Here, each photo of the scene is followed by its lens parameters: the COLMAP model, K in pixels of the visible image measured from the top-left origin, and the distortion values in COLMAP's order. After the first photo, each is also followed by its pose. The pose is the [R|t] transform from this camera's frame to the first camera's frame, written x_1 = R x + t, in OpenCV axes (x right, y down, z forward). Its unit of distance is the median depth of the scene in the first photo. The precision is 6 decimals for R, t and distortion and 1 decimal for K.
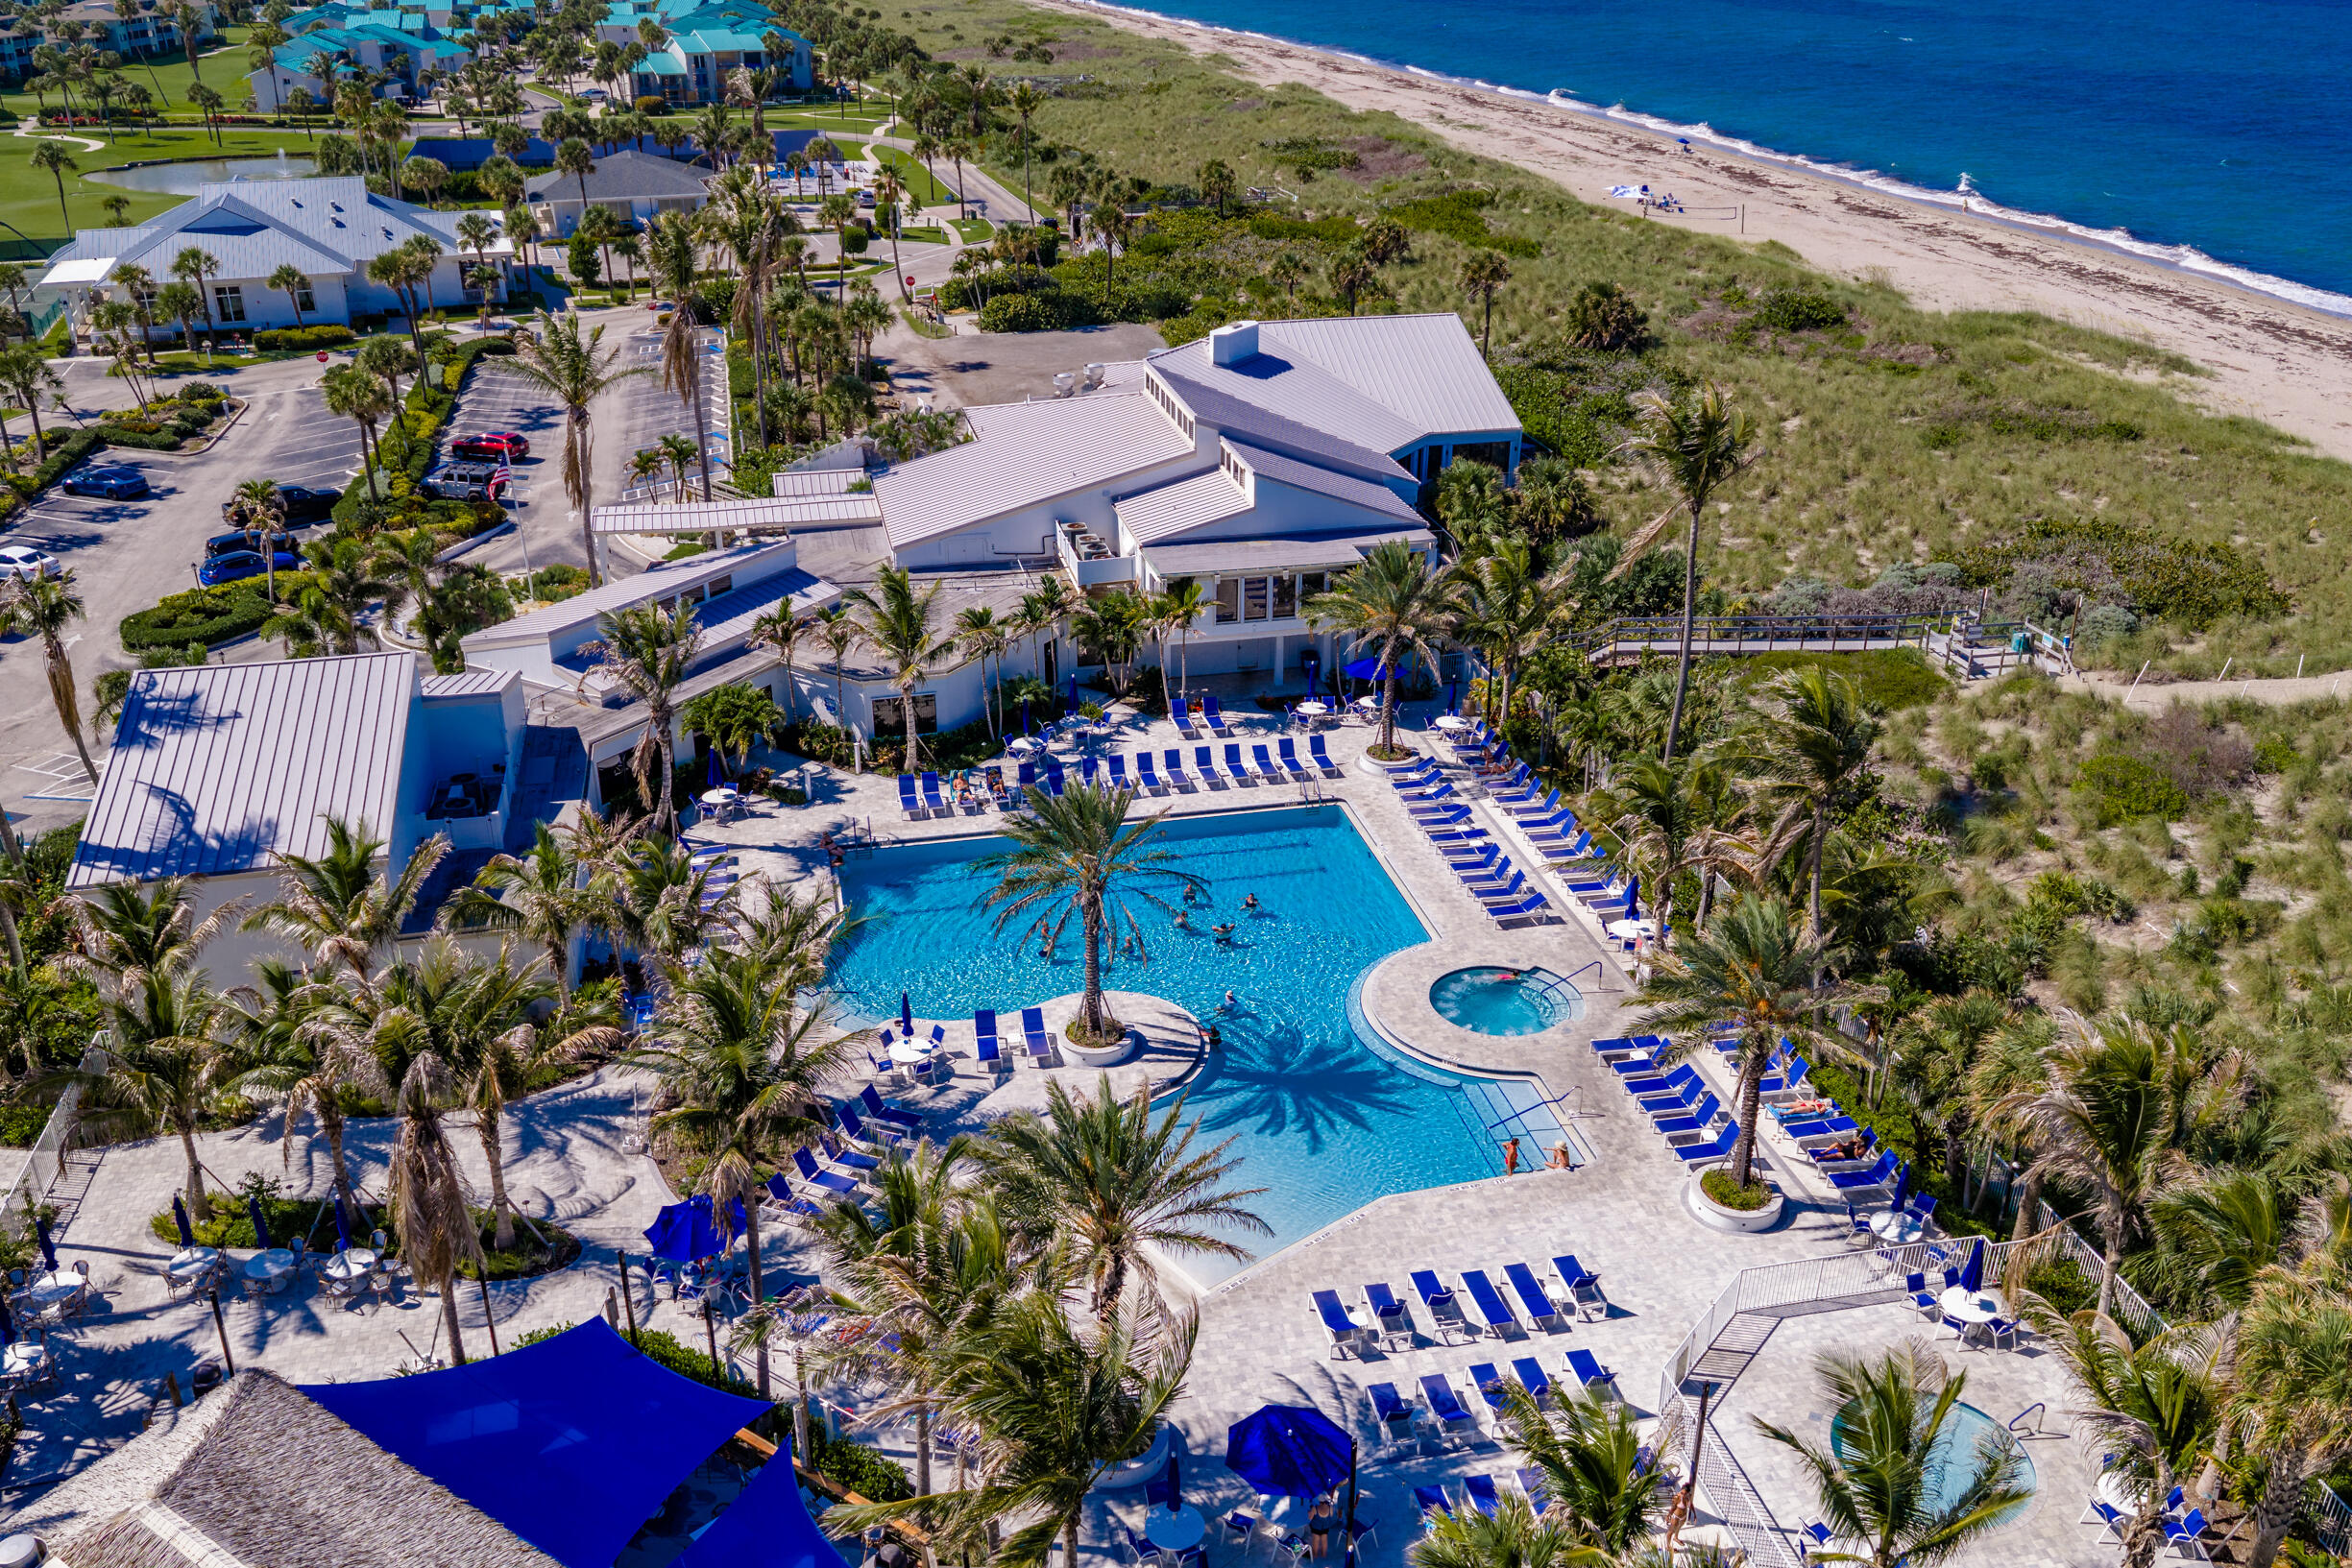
lens RADIAL K [[1966.0, 0, 1176.0], [0, 1966.0, 784.0], [0, 0, 1]] dist [0.054111, 0.000775]
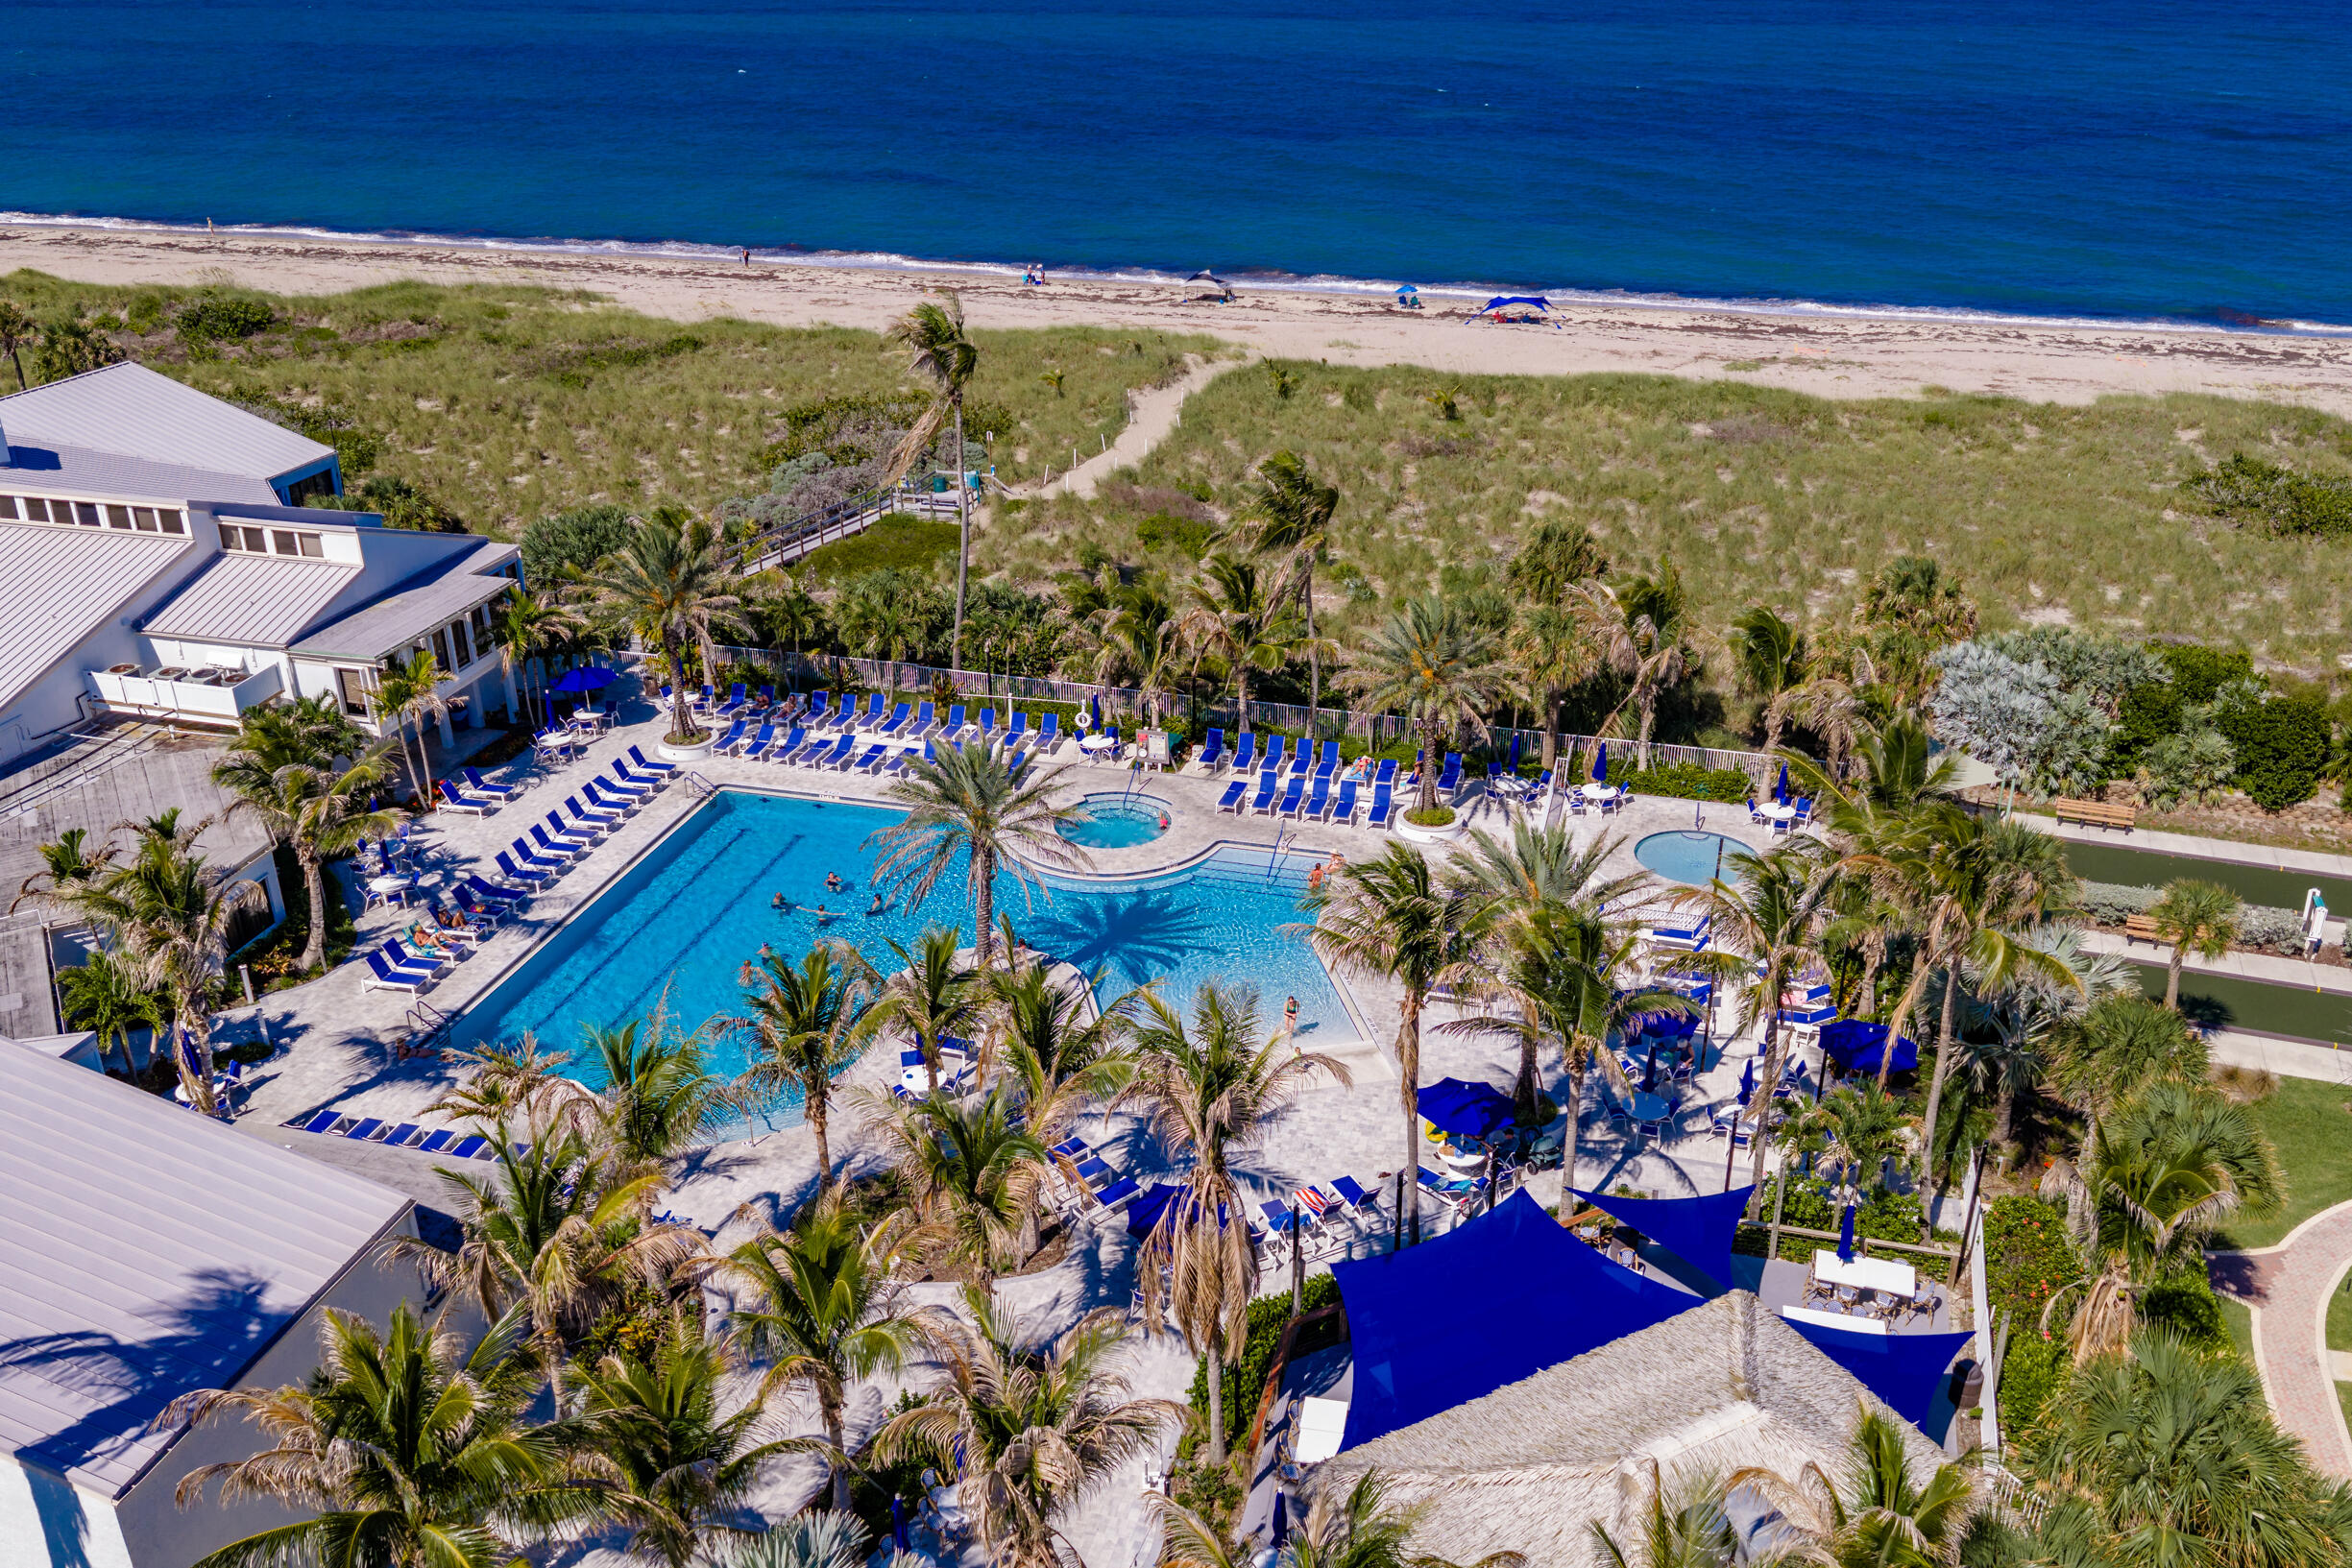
lens RADIAL K [[1956.7, 0, 1183.6], [0, 1956.7, 779.4], [0, 0, 1]] dist [0.030888, -0.058575]
pose [[0.469854, -0.378837, 0.797321, -0.597687], [0.376284, 0.903012, 0.207314, -0.112440], [-0.798529, 0.202612, 0.566834, 0.255786]]
